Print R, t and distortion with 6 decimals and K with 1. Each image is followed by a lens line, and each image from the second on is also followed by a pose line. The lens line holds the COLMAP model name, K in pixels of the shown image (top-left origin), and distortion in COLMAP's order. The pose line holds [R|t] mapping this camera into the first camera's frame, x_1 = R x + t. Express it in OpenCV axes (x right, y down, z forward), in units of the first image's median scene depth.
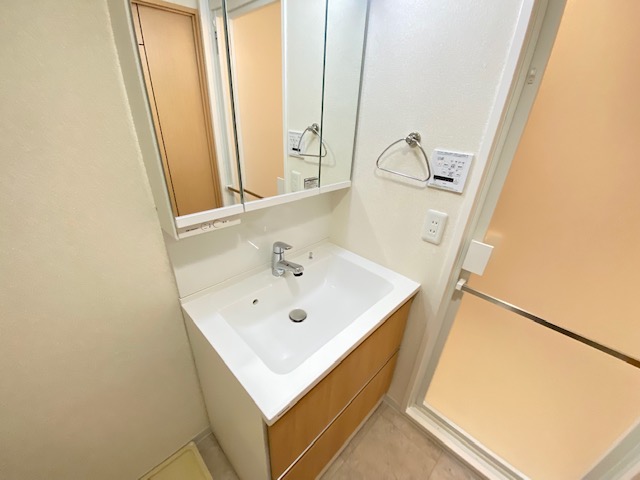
lens RADIAL K [[260.9, 0, 318.3], [0, 260.9, 242.6], [0, 0, 1]] dist [-0.018362, -0.003128]
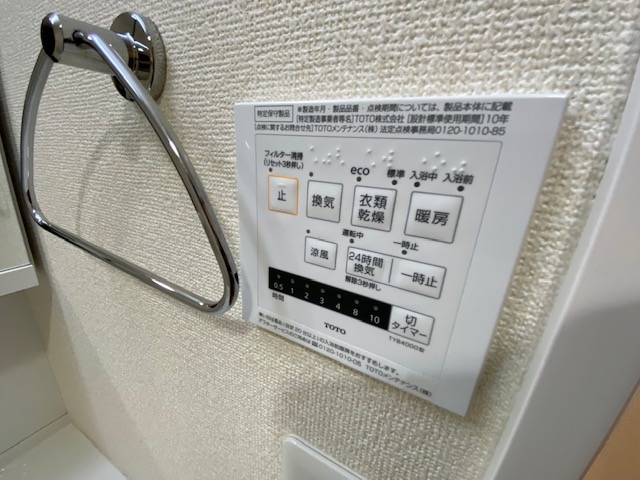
lens RADIAL K [[260.9, 0, 319.8], [0, 260.9, 238.4], [0, 0, 1]] dist [-0.018362, -0.003128]
pose [[0.958987, -0.080649, 0.271735, 0.453131], [0.115318, 0.986753, -0.114109, -0.267763], [-0.258932, 0.140765, 0.955583, 0.876722]]
